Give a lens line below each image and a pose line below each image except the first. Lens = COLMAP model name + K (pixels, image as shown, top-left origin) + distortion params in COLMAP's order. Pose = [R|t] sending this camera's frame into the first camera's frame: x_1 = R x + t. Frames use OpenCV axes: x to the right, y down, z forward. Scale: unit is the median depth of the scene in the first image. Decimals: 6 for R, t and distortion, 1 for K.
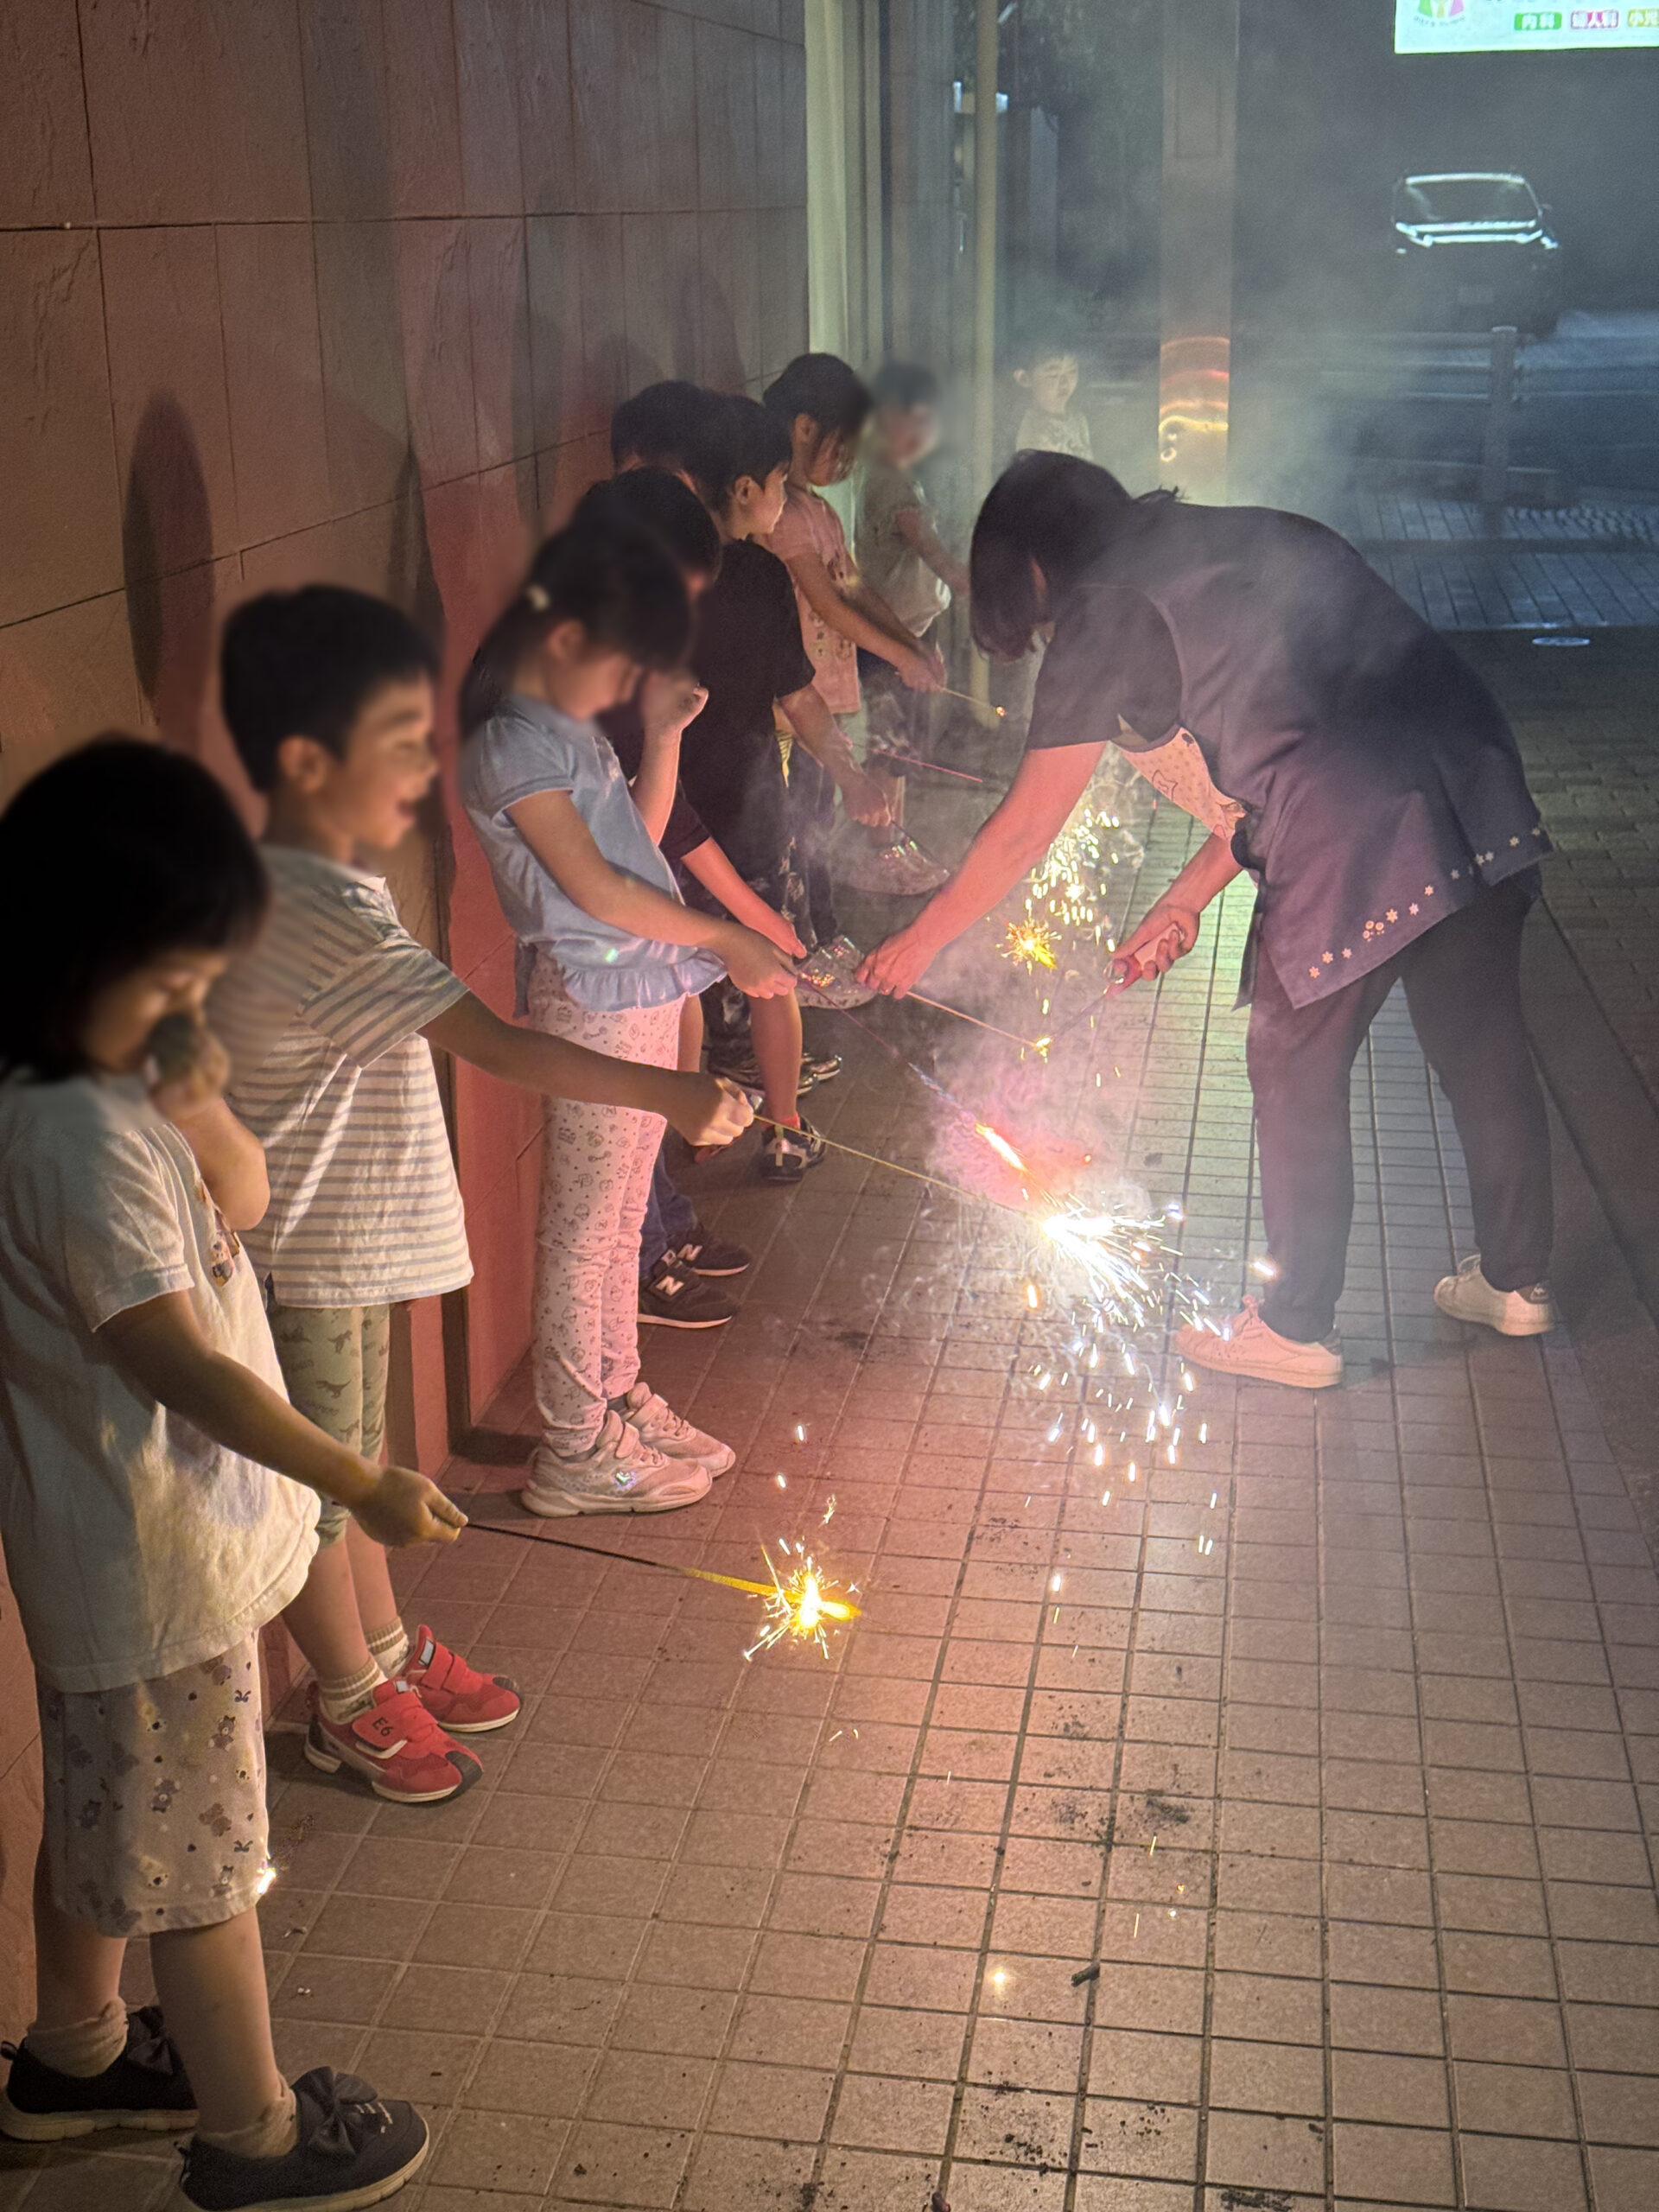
lens RADIAL K [[3125.7, 0, 829.5], [0, 3125.7, 1106.0], [0, 0, 1]] dist [0.286433, -0.744240]
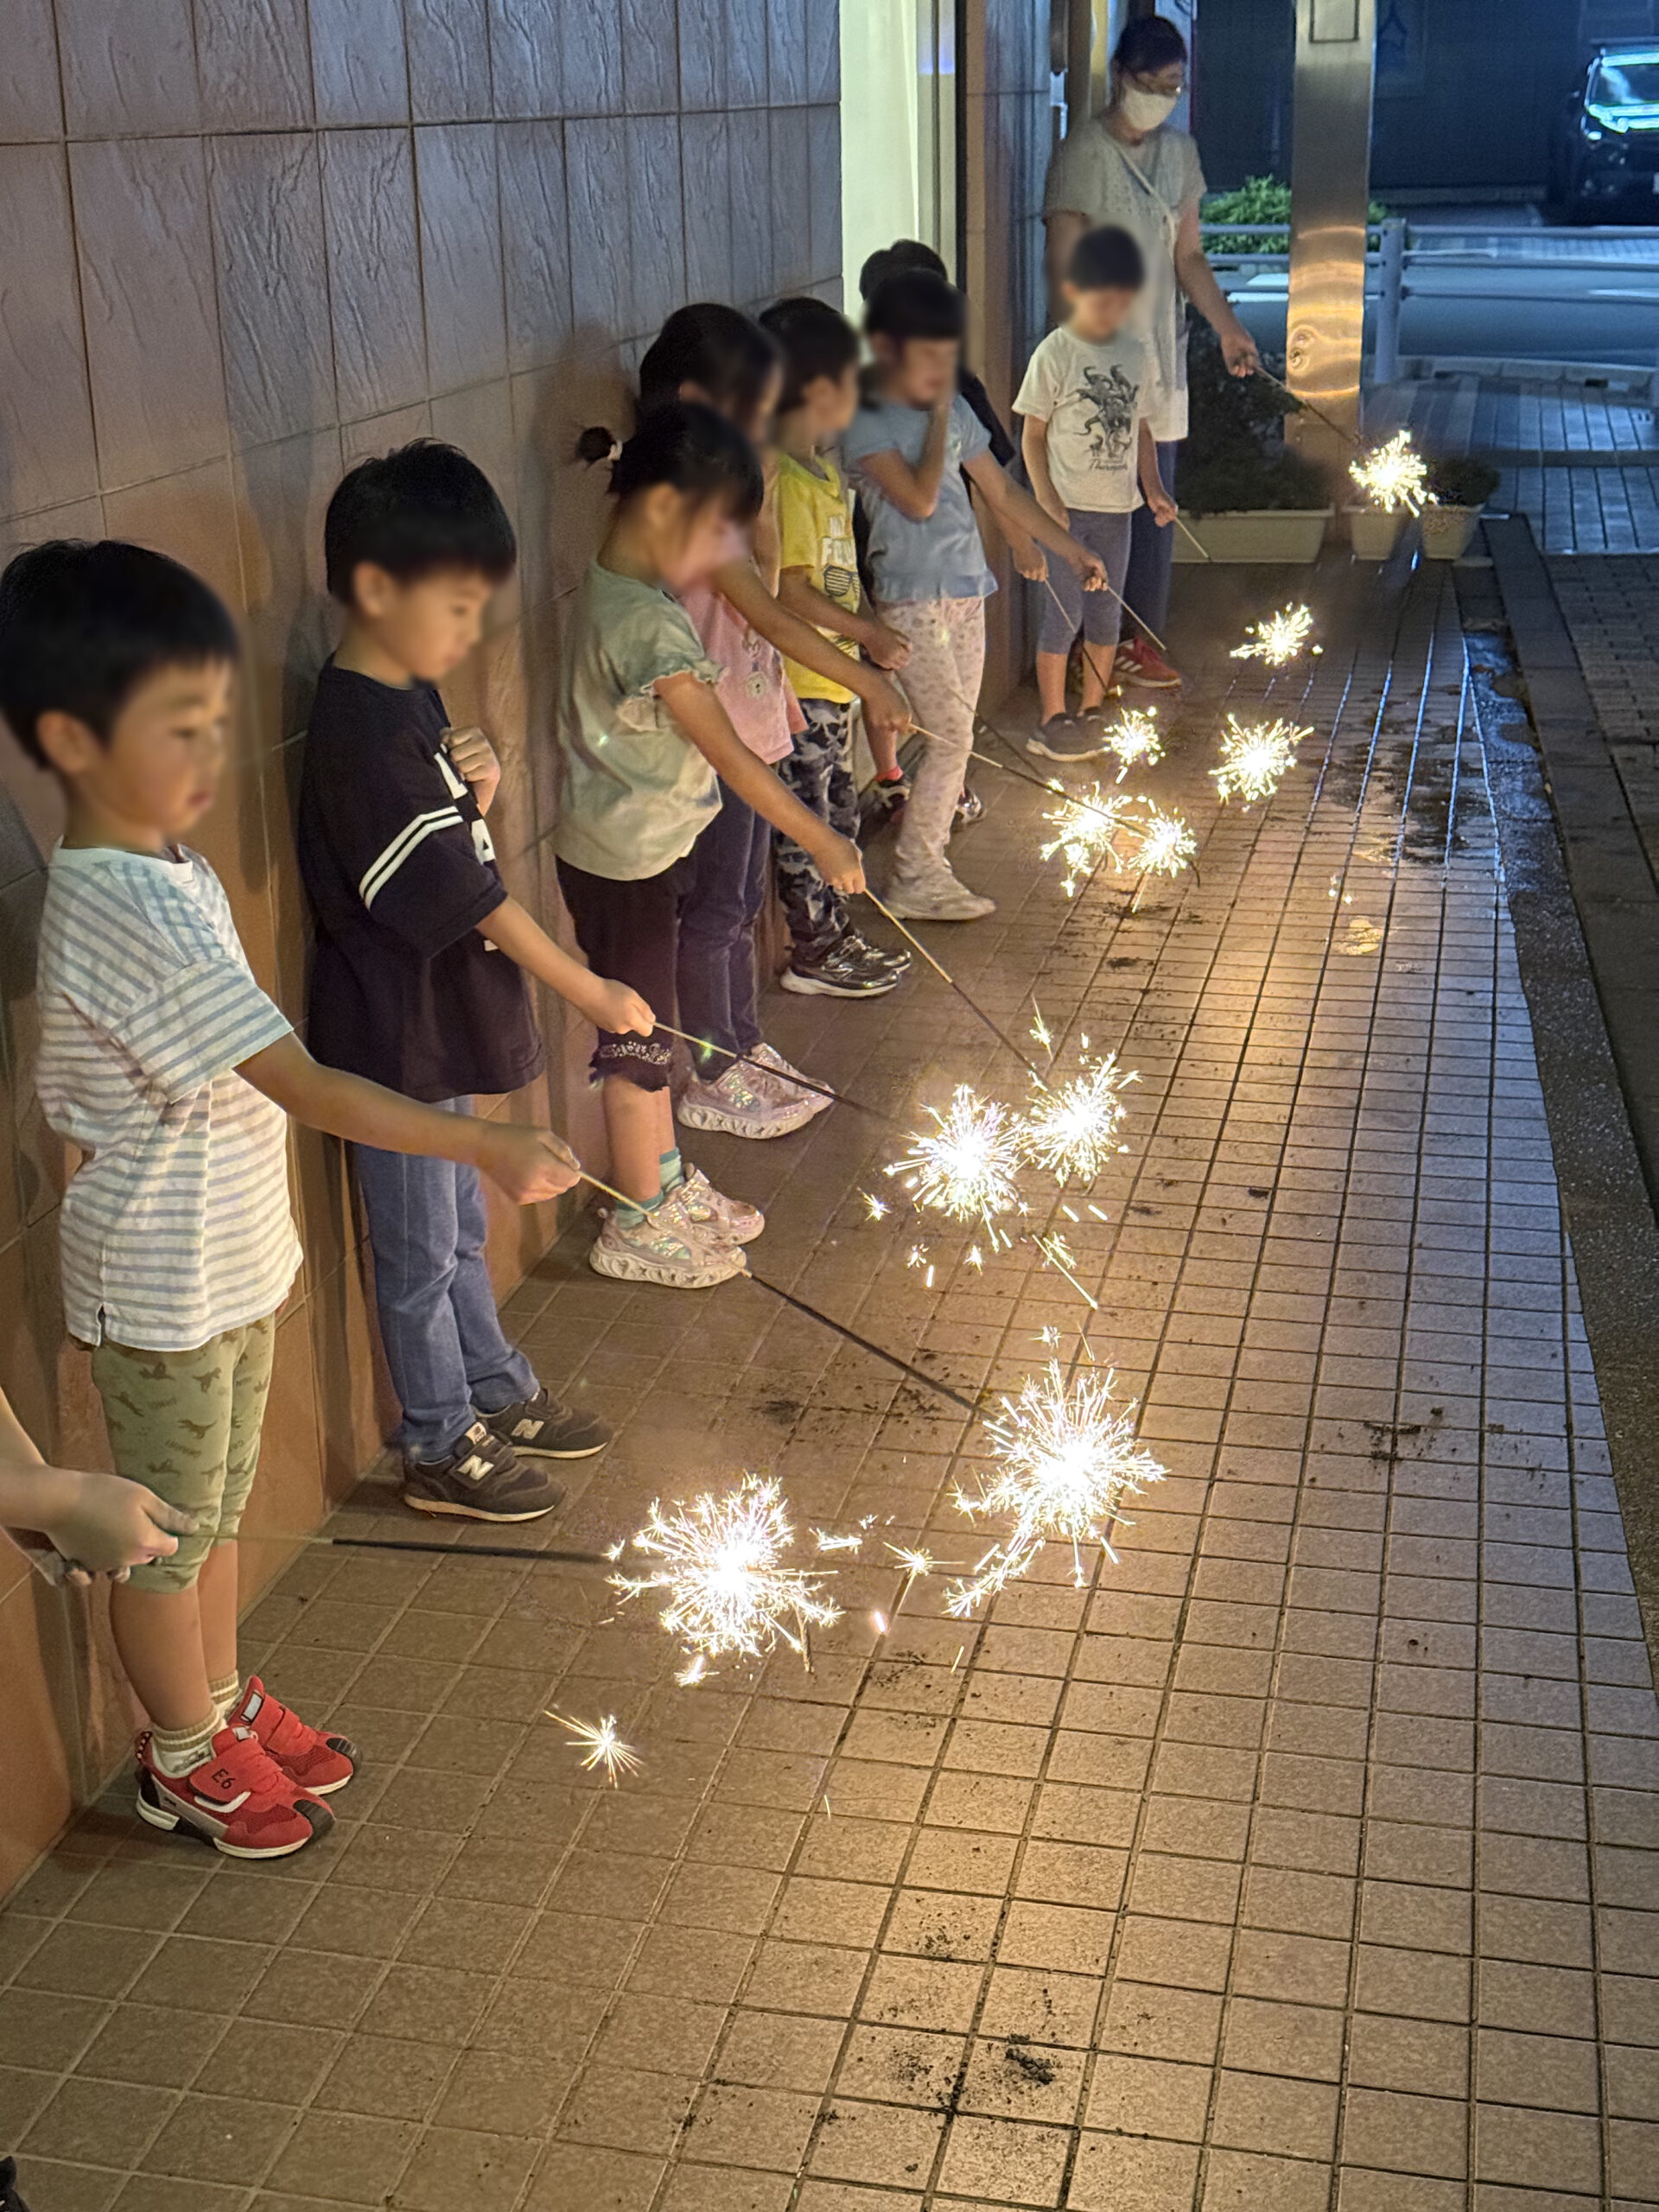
lens RADIAL K [[3125.7, 0, 829.5], [0, 3125.7, 1106.0], [0, 0, 1]] dist [0.286433, -0.744240]
pose [[0.998130, 0.012714, -0.059788, 0.099441], [-0.010772, 0.999407, 0.032696, -0.055283], [0.060169, -0.031991, 0.997675, 0.168004]]
